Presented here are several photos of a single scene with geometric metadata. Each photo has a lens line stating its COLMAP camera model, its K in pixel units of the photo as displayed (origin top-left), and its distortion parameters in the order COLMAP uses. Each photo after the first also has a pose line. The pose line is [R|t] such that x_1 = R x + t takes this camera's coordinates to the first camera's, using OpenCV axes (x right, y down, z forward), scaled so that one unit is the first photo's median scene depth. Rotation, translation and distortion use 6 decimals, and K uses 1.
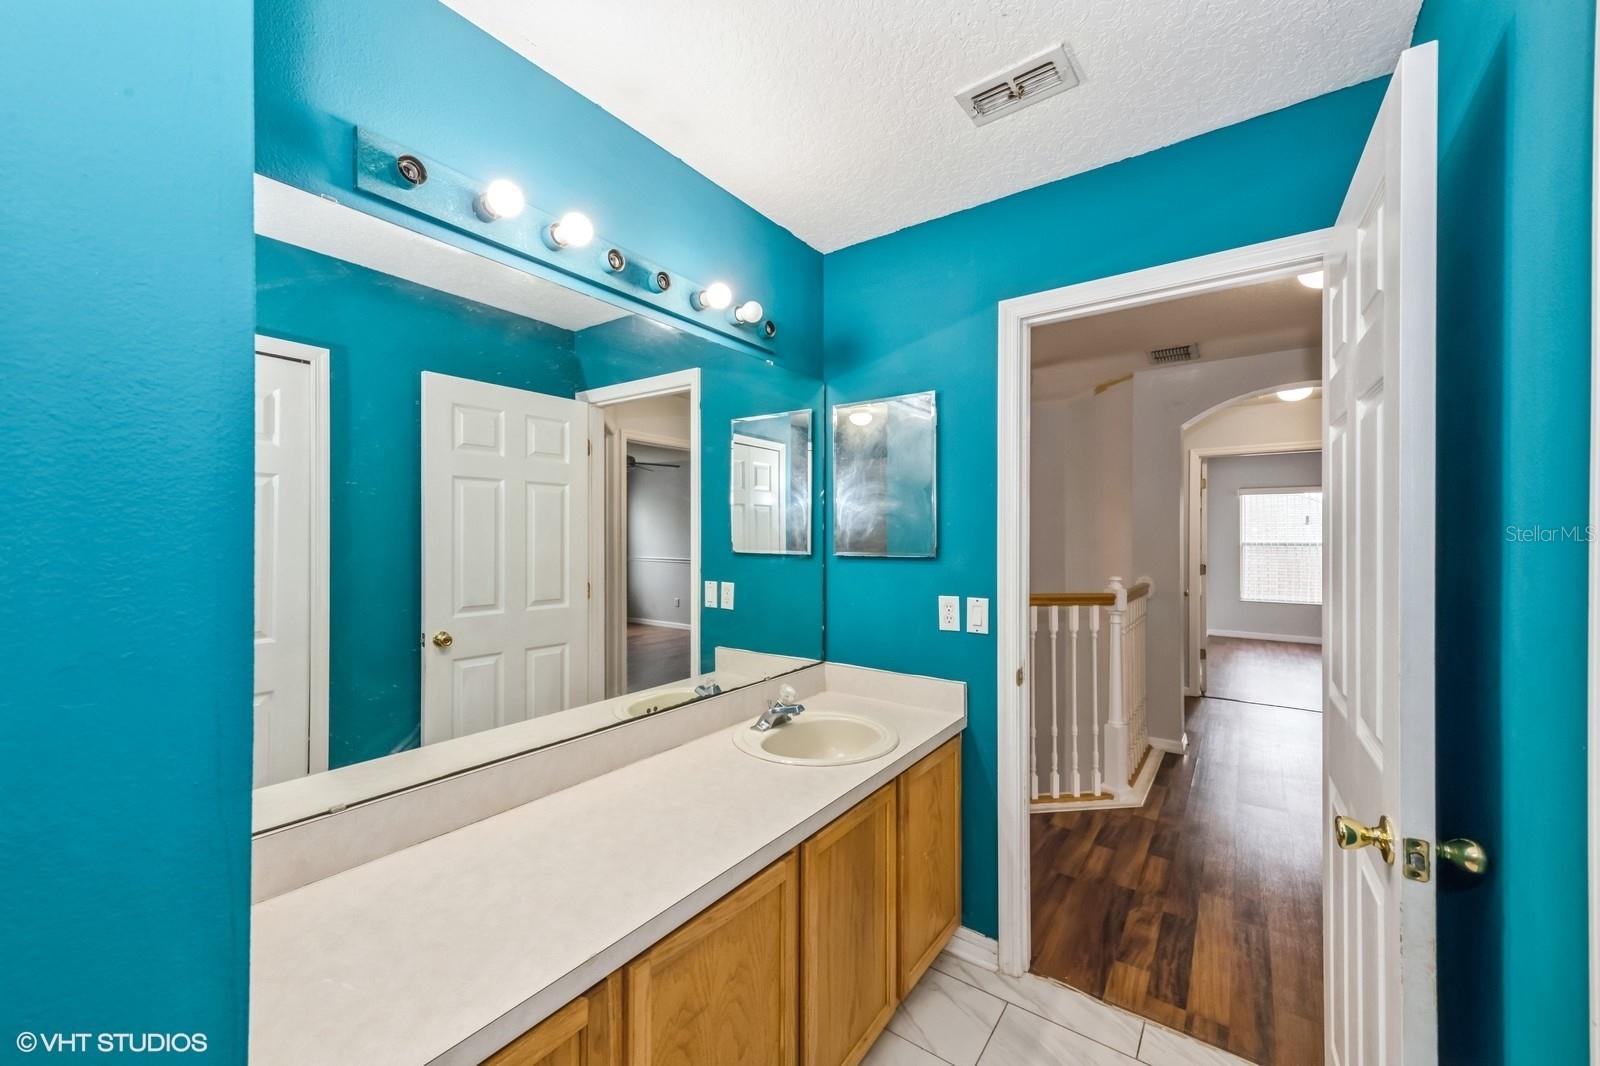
lens RADIAL K [[627.6, 0, 790.6], [0, 627.6, 534.6], [0, 0, 1]] dist [-0.002677, -0.000073]
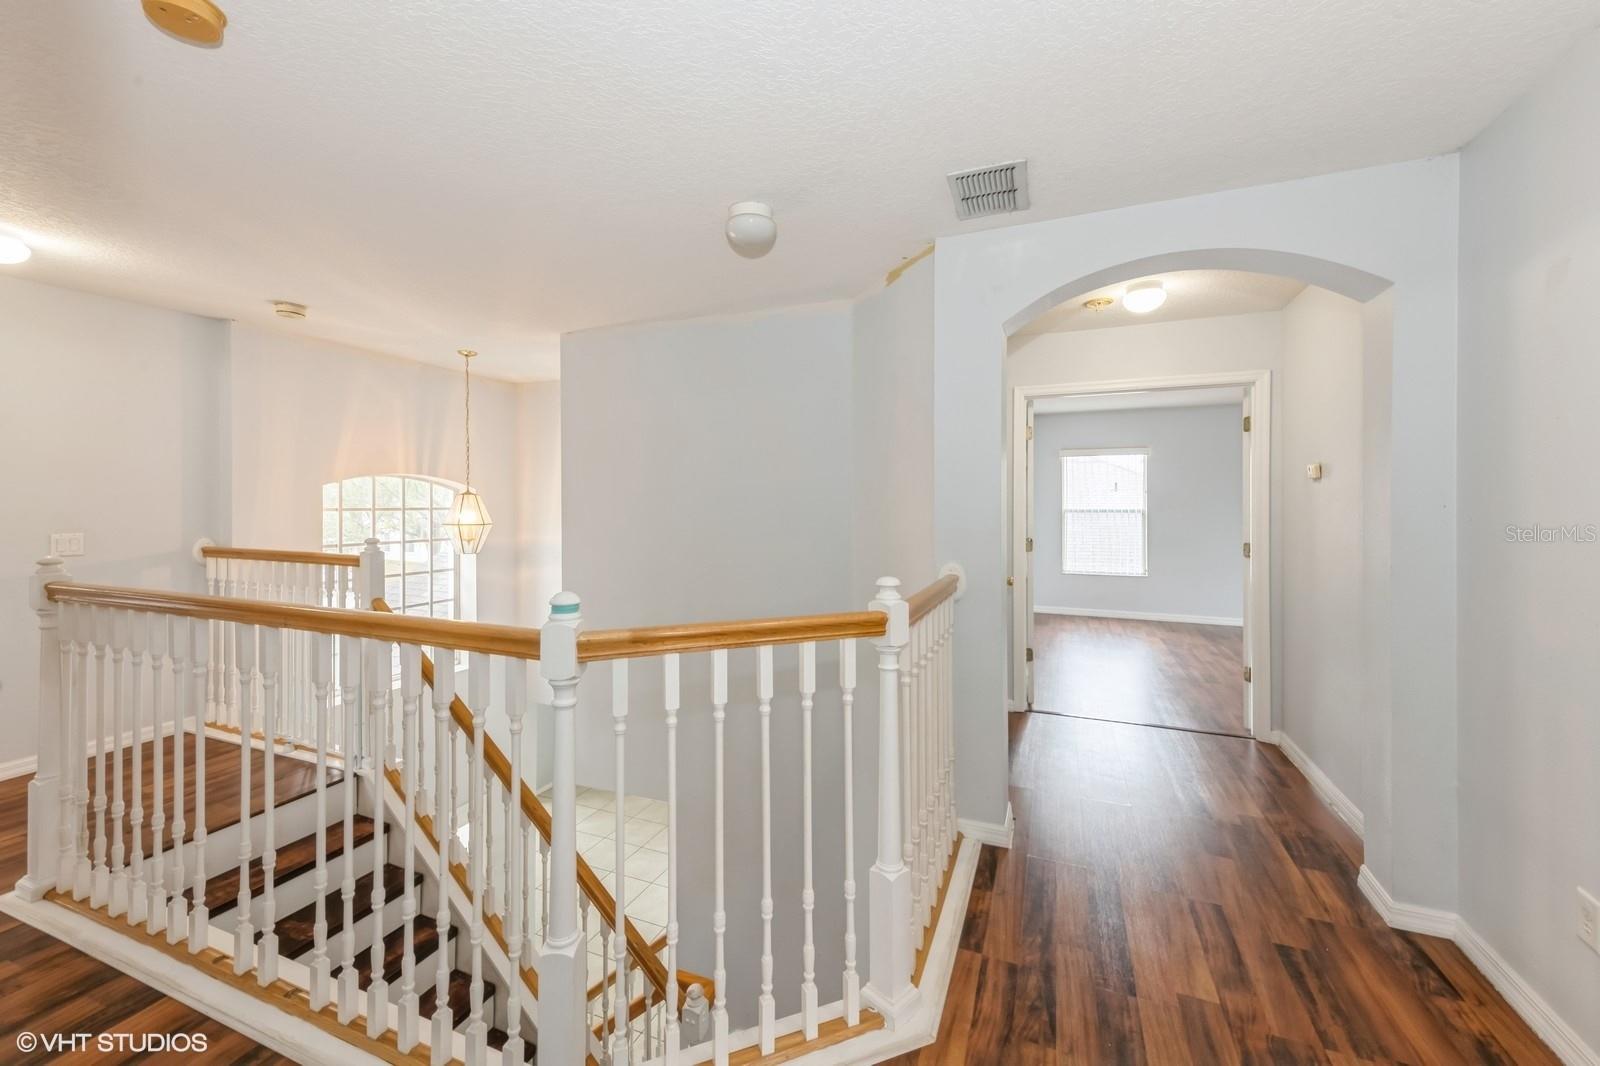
lens RADIAL K [[627.6, 0, 811.7], [0, 627.6, 502.8], [0, 0, 1]] dist [-0.002677, -0.000073]
pose [[0.966763, -0.002990, 0.255655, 0.262155], [0.002957, 0.999995, 0.000515, 0.004129], [-0.255655, 0.000258, 0.966768, 0.417698]]
